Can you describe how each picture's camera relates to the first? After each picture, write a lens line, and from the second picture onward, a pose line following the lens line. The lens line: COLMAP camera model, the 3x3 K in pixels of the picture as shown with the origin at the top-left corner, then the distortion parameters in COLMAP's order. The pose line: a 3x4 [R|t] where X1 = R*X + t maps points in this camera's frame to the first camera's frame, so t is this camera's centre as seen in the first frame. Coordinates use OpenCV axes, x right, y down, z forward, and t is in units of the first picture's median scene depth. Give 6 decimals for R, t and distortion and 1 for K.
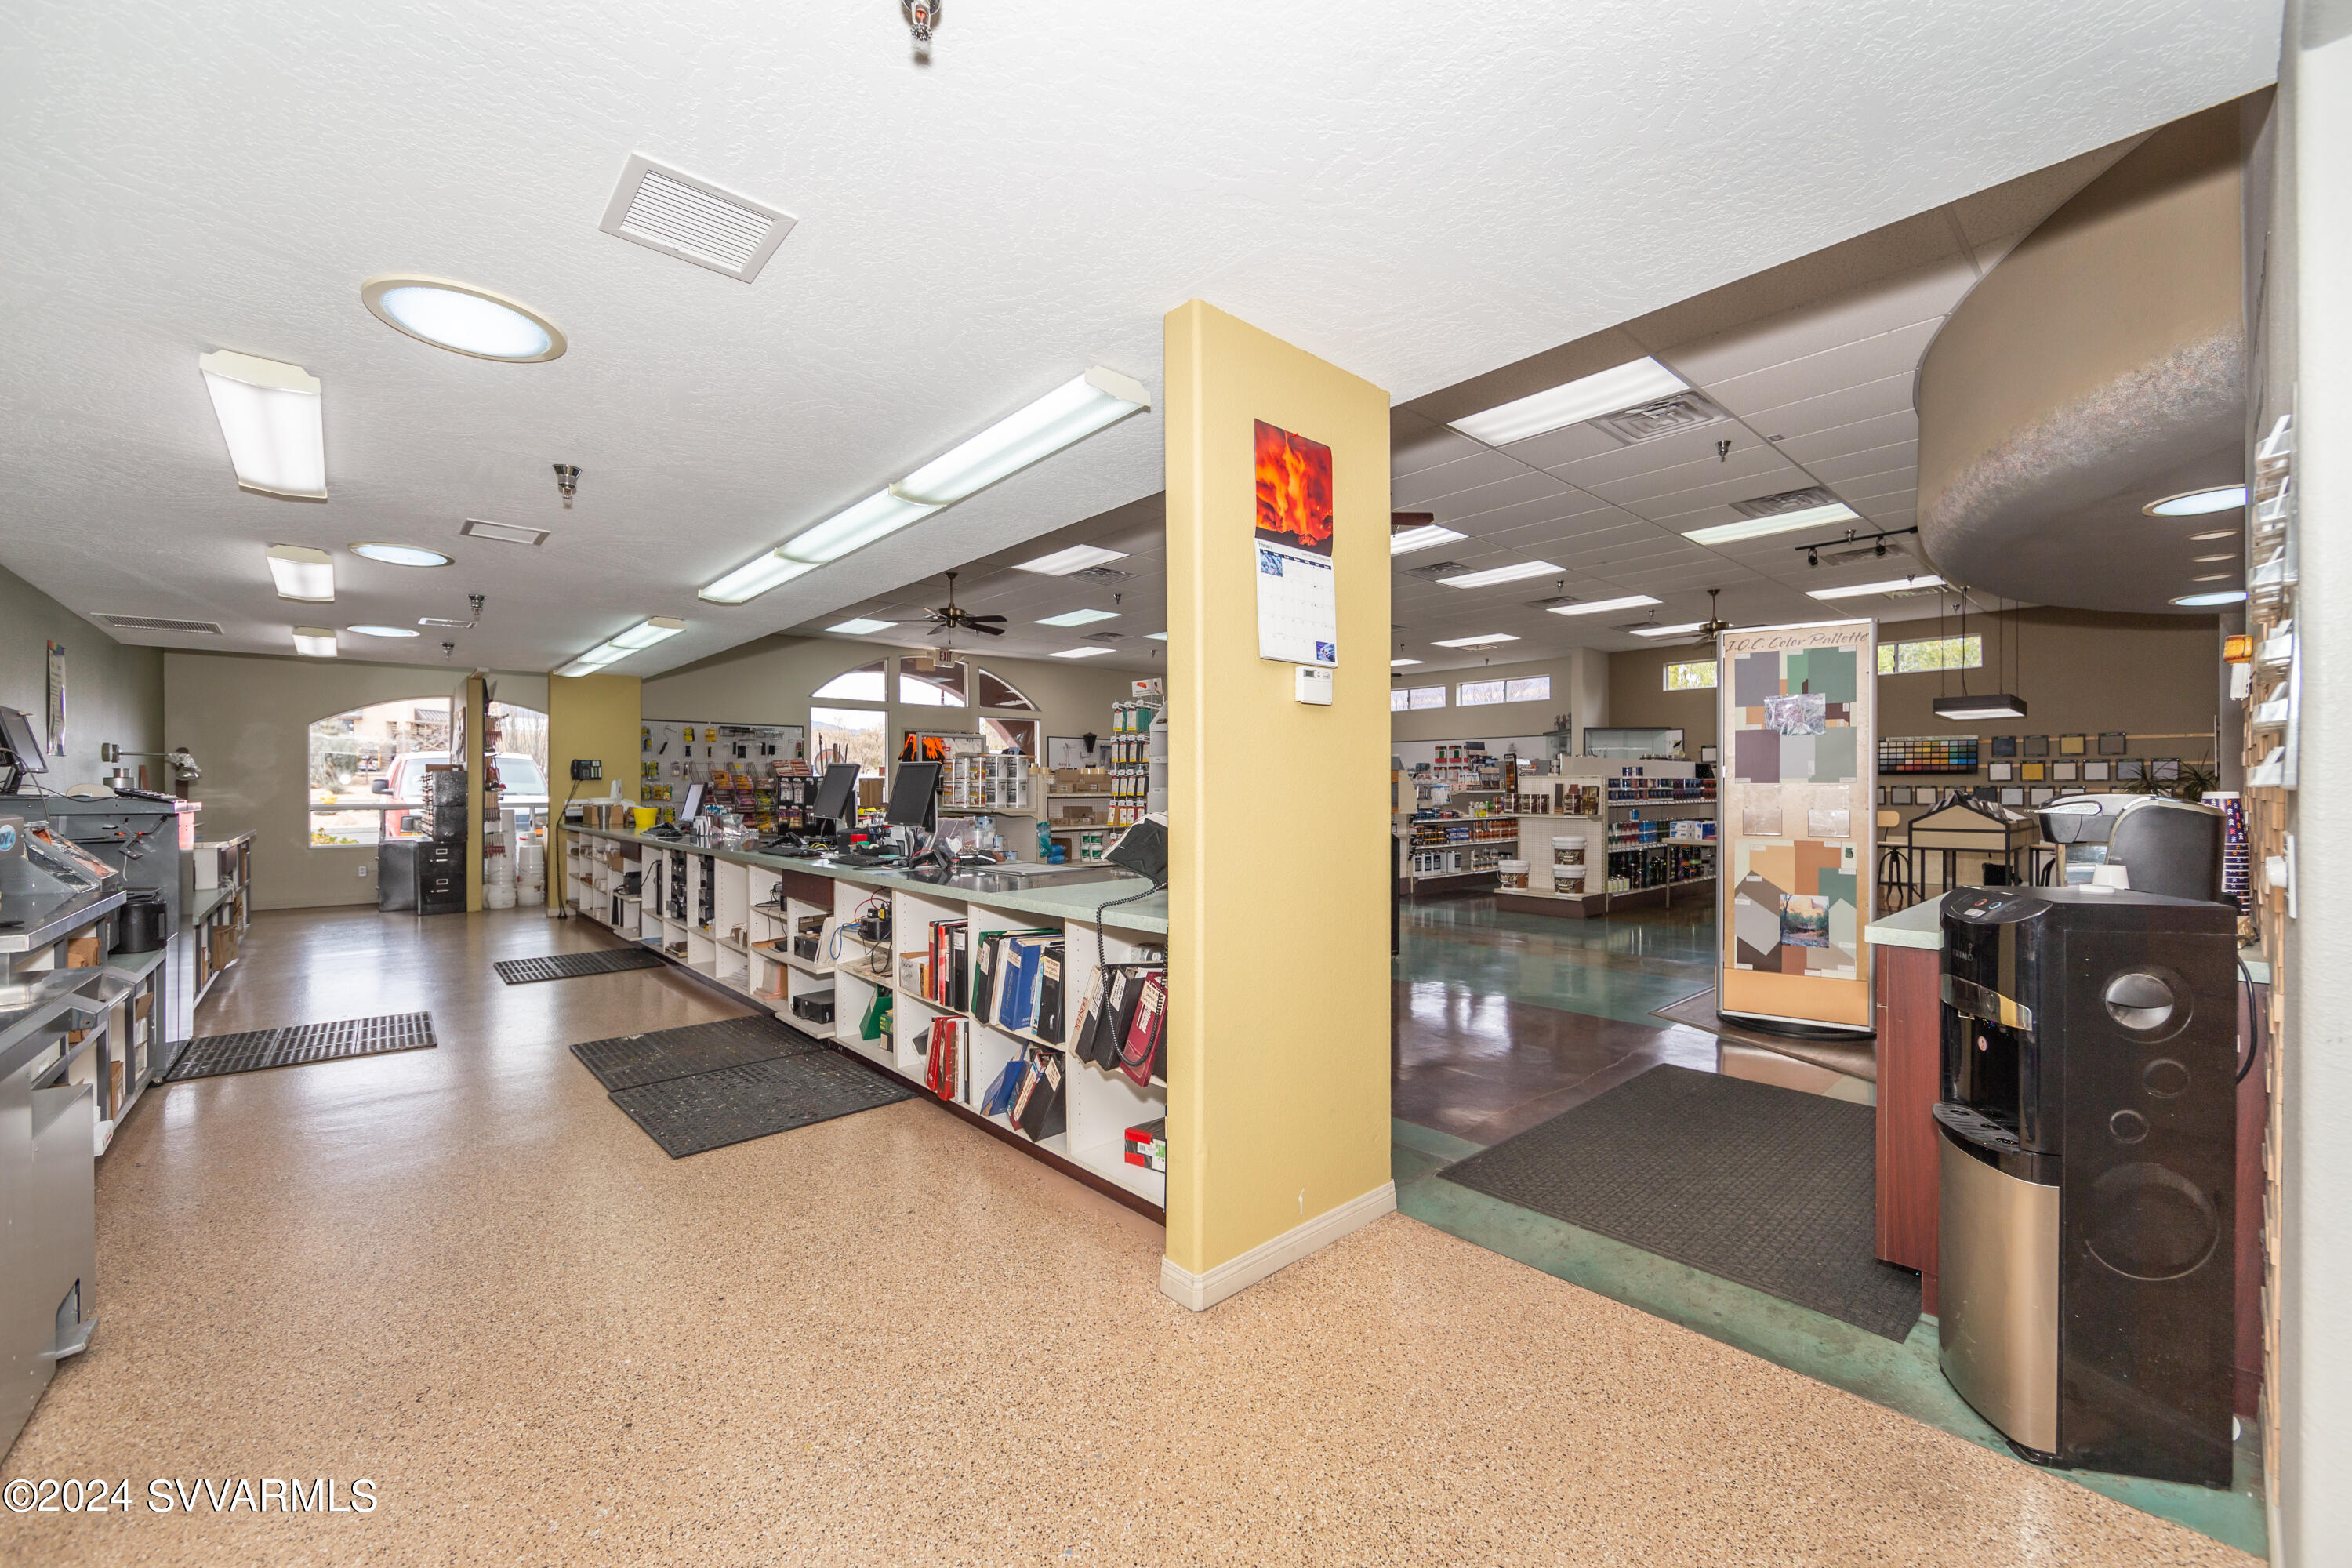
lens RADIAL K [[946.7, 0, 1207.7], [0, 946.7, 788.7], [0, 0, 1]] dist [-0.001197, 0.000266]
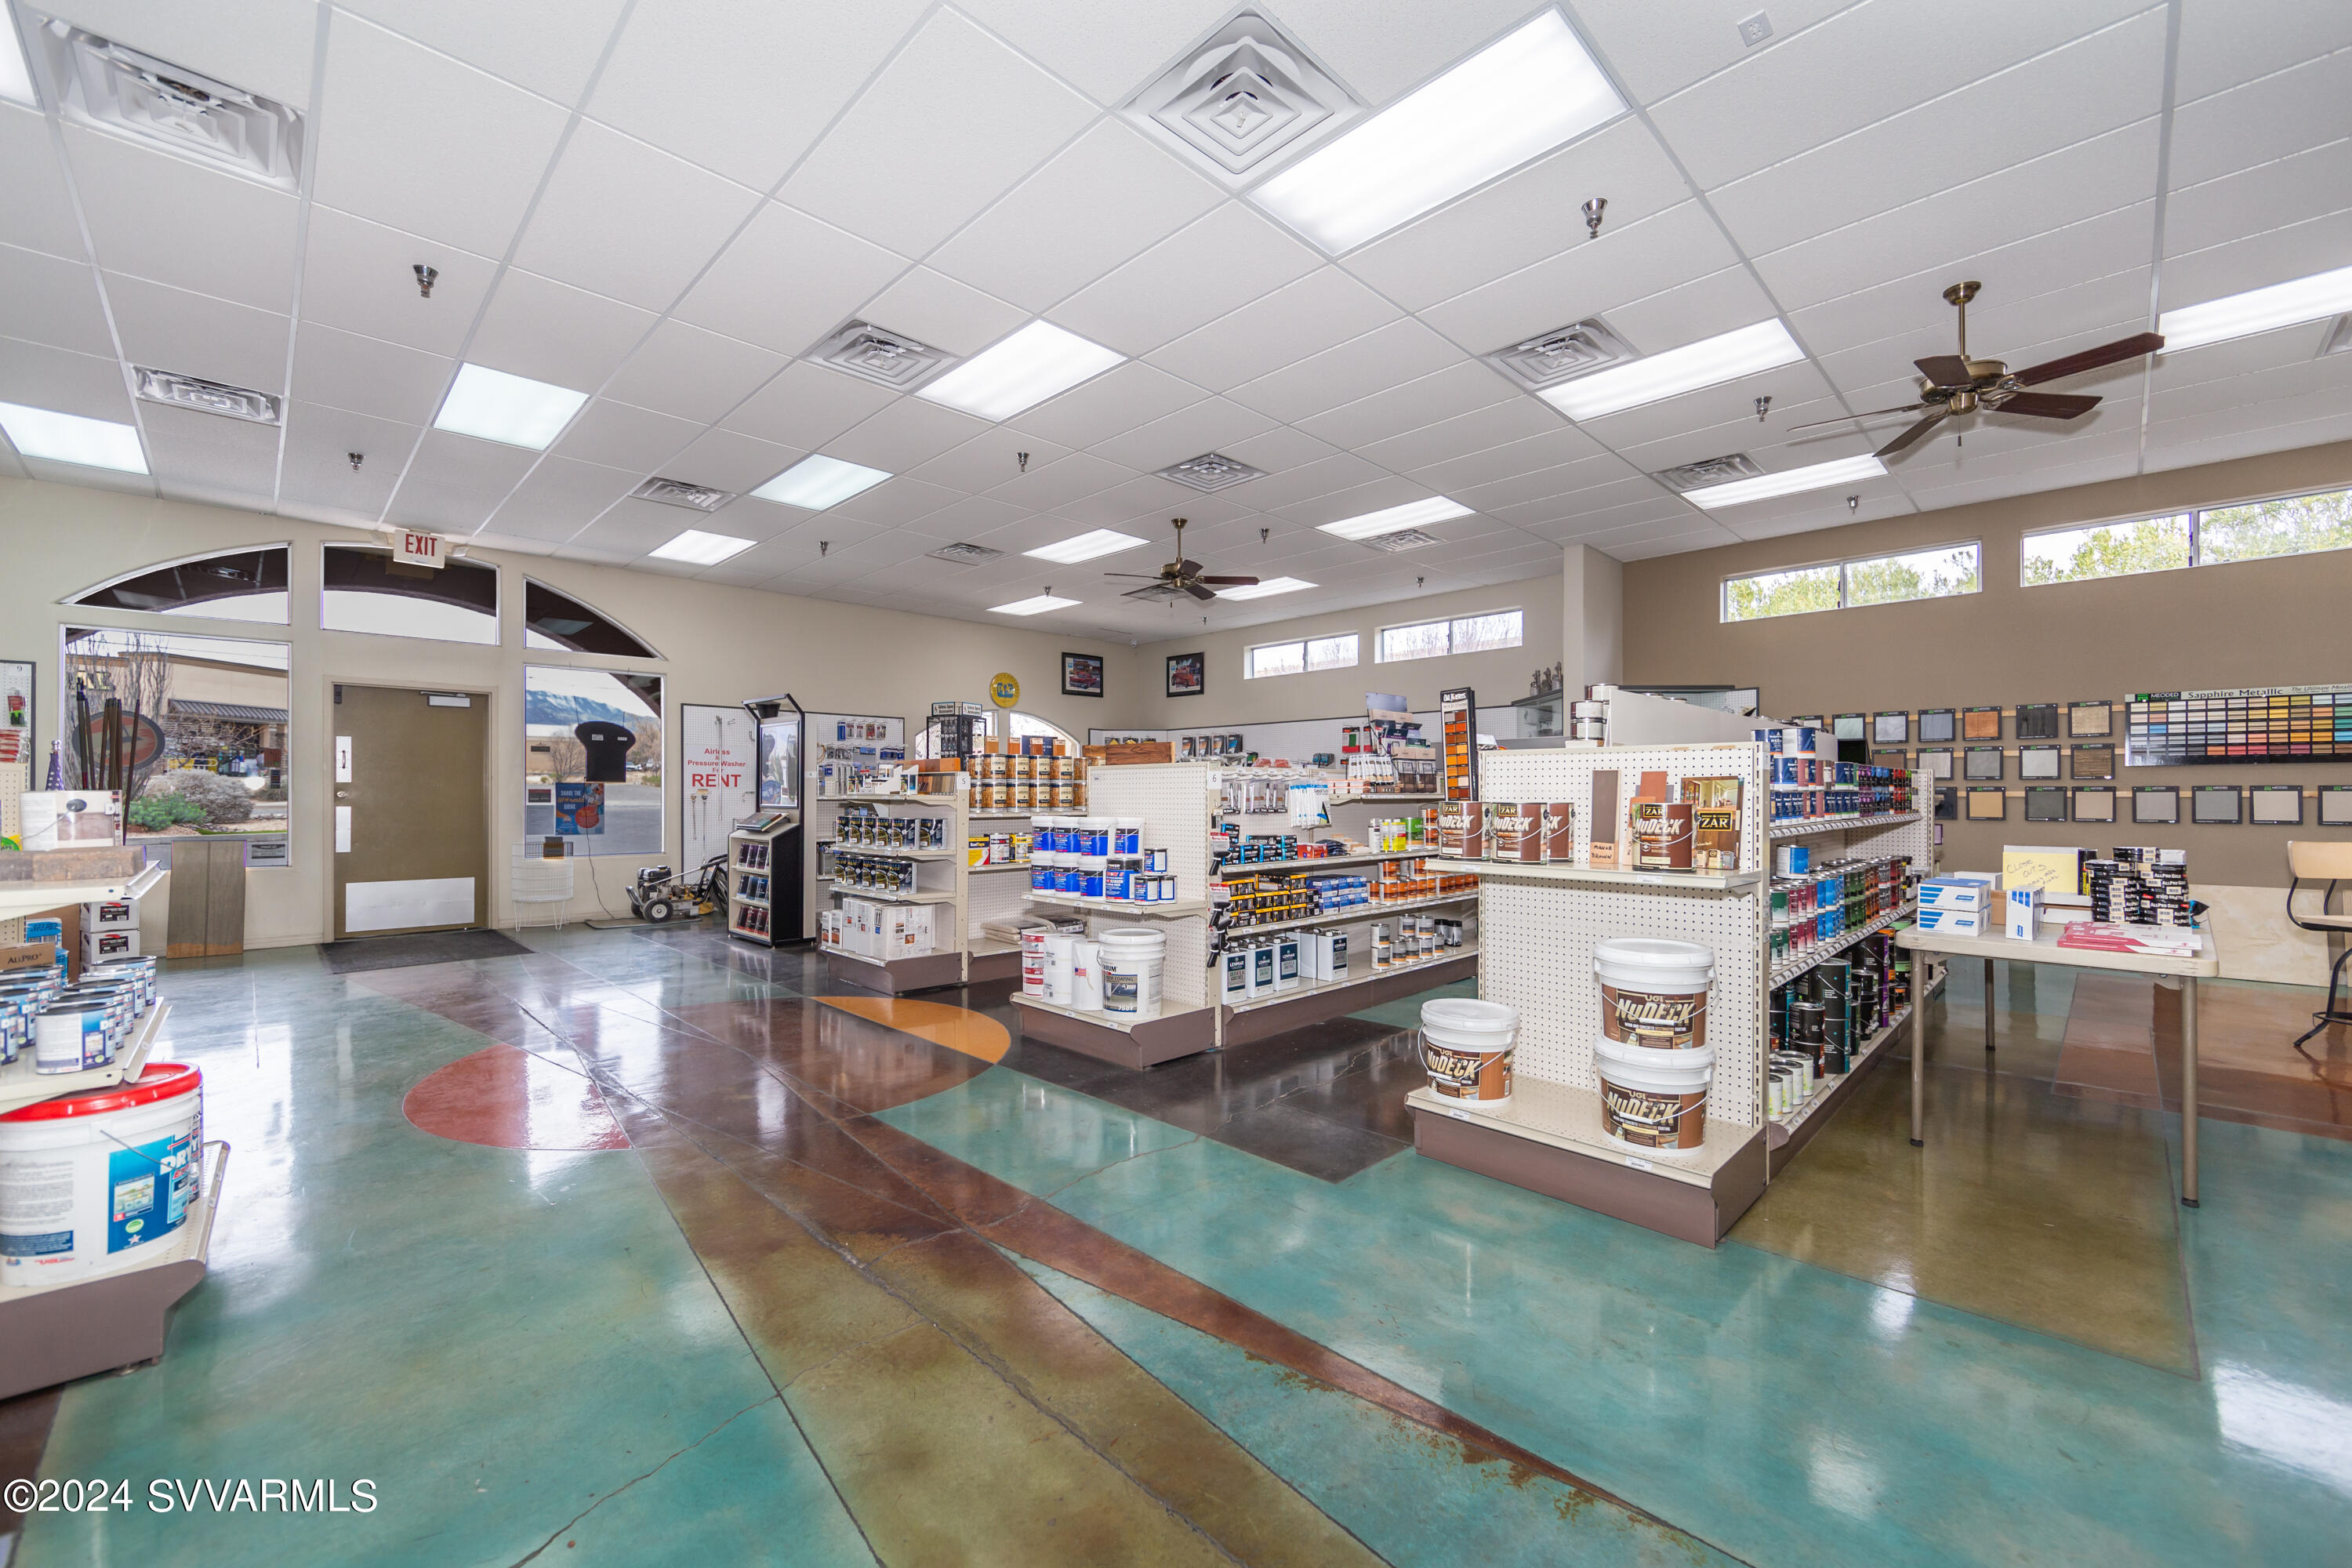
lens RADIAL K [[946.7, 0, 1198.8], [0, 946.7, 792.7], [0, 0, 1]] dist [-0.001197, 0.000266]
pose [[0.999159, 0.000426, 0.040993, 0.180561], [-0.000297, 0.999995, -0.003132, 0.002835], [-0.040994, 0.003117, 0.999155, 0.562660]]
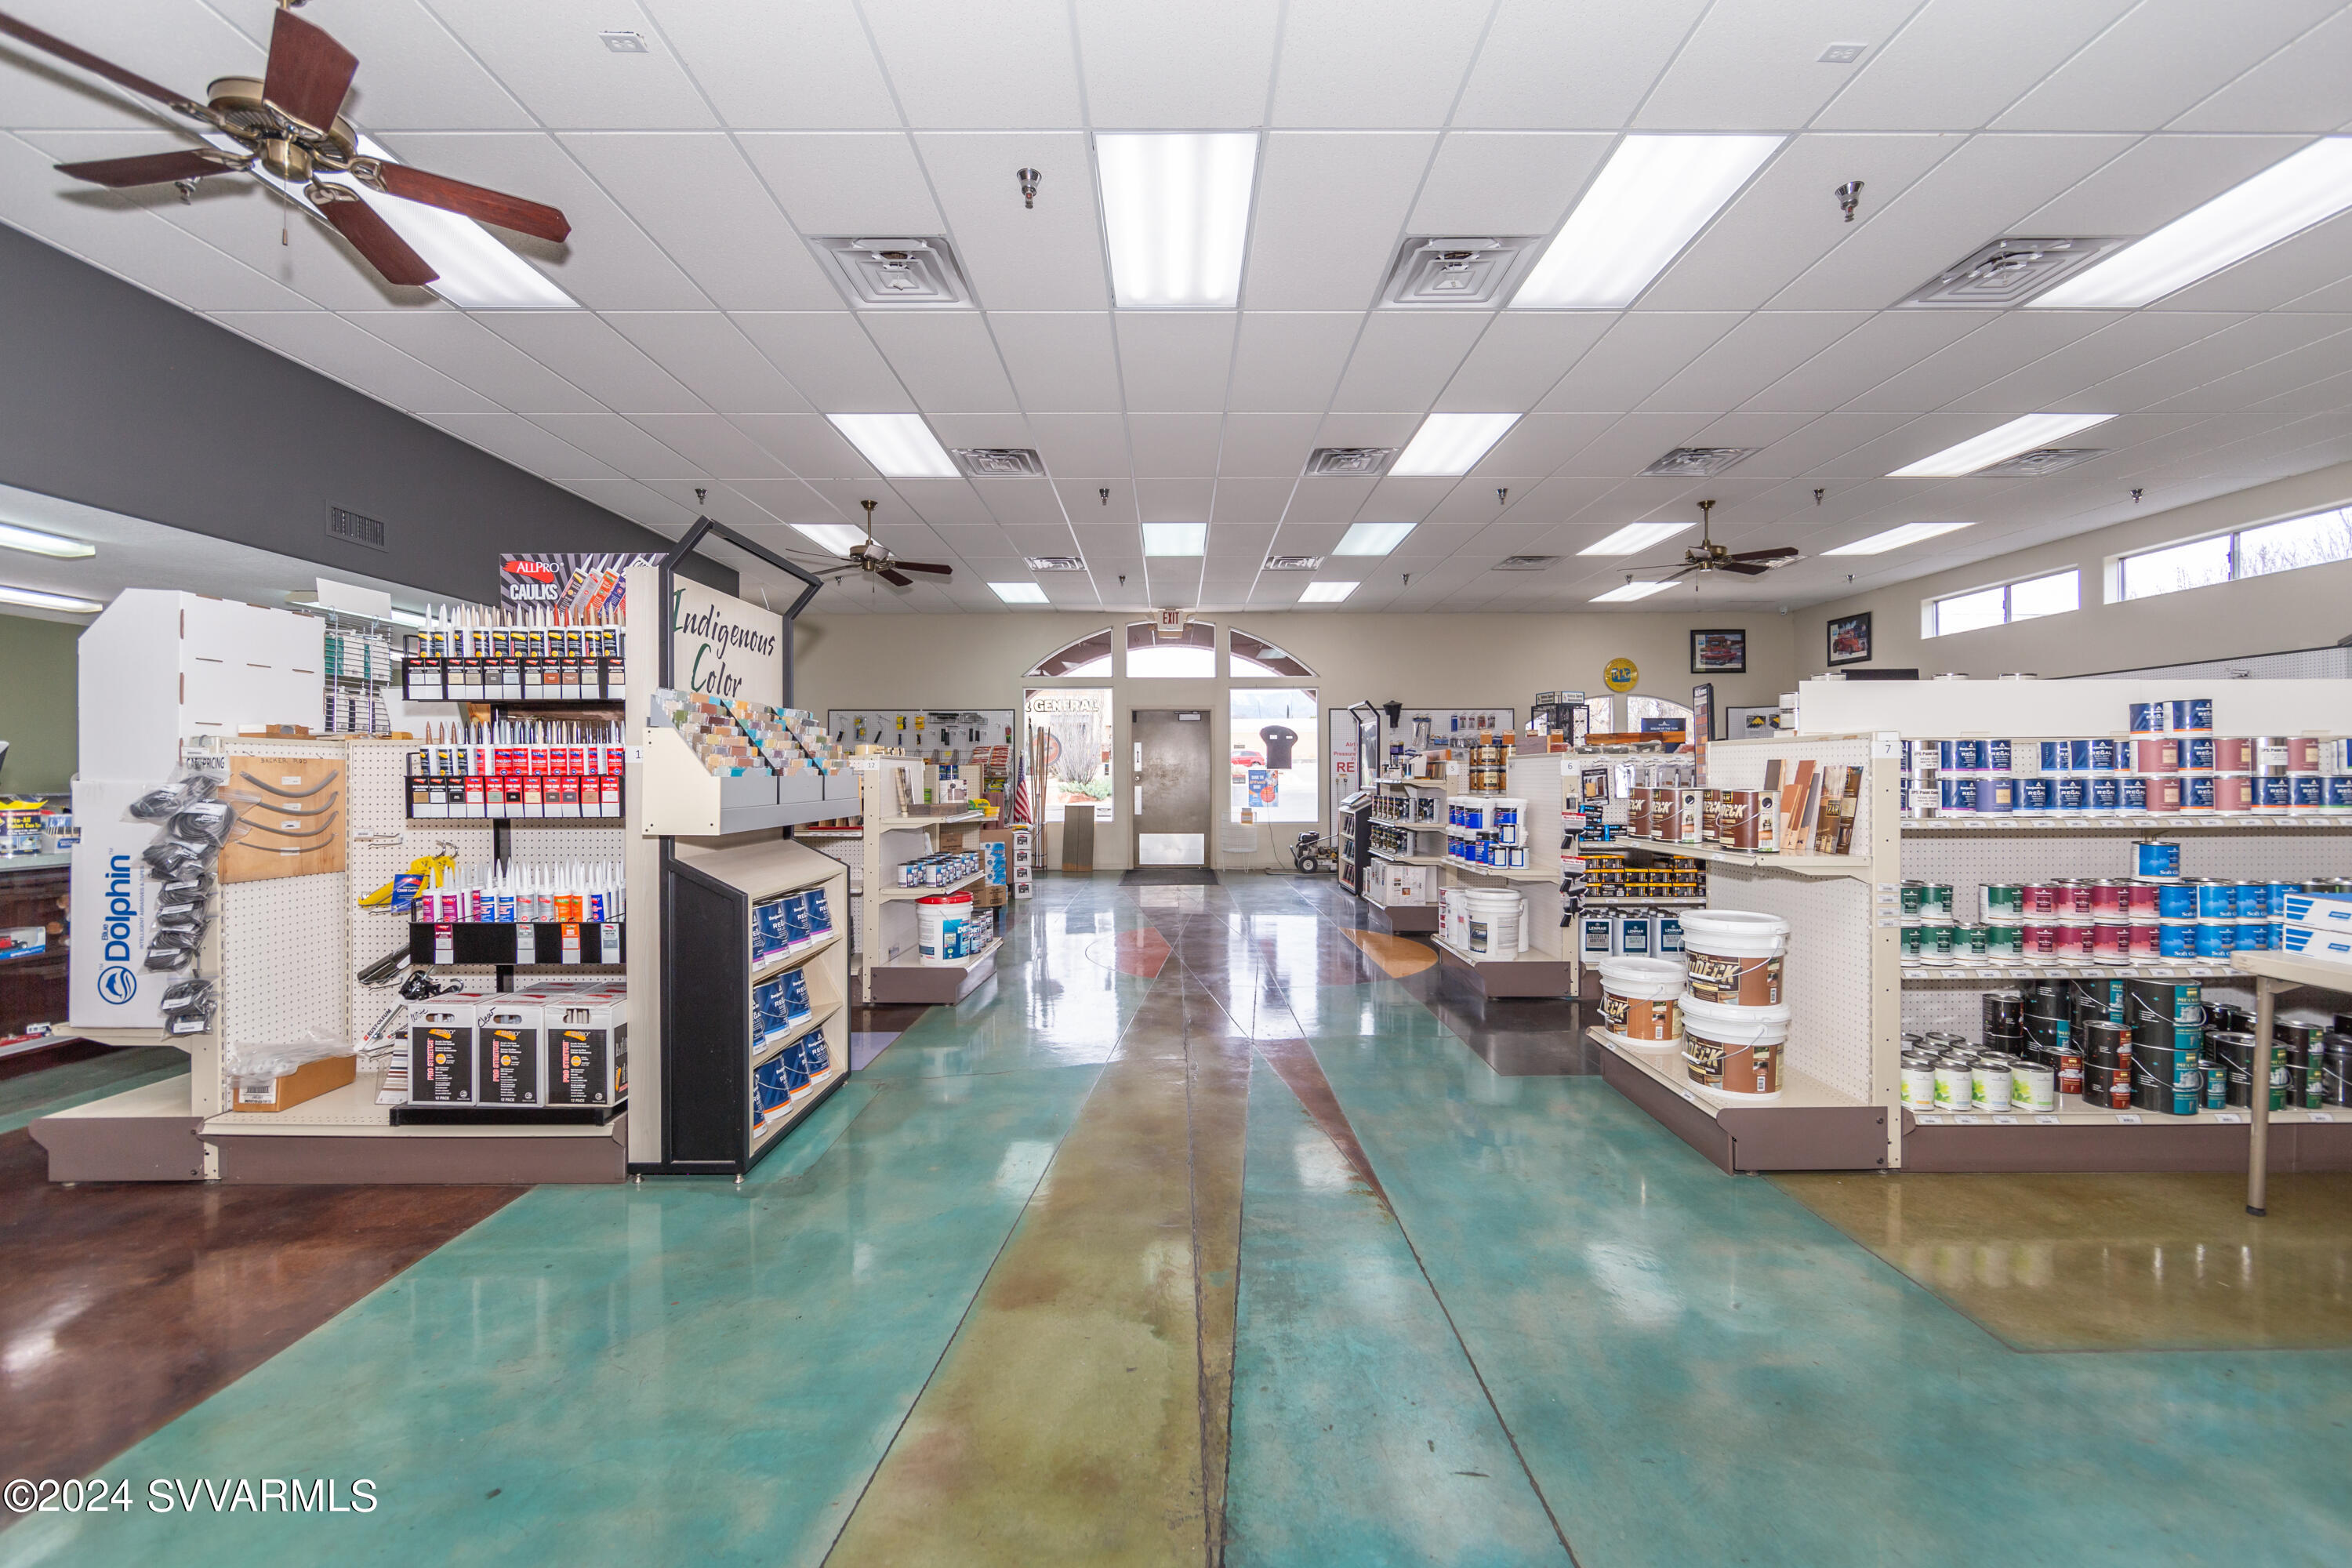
lens RADIAL K [[946.7, 0, 1179.9], [0, 946.7, 781.5], [0, 0, 1]] dist [-0.001197, 0.000266]
pose [[0.737616, 0.002089, -0.675217, 0.368764], [0.001270, 0.999989, 0.004482, 0.000835], [0.675219, -0.004163, 0.737605, 0.491310]]
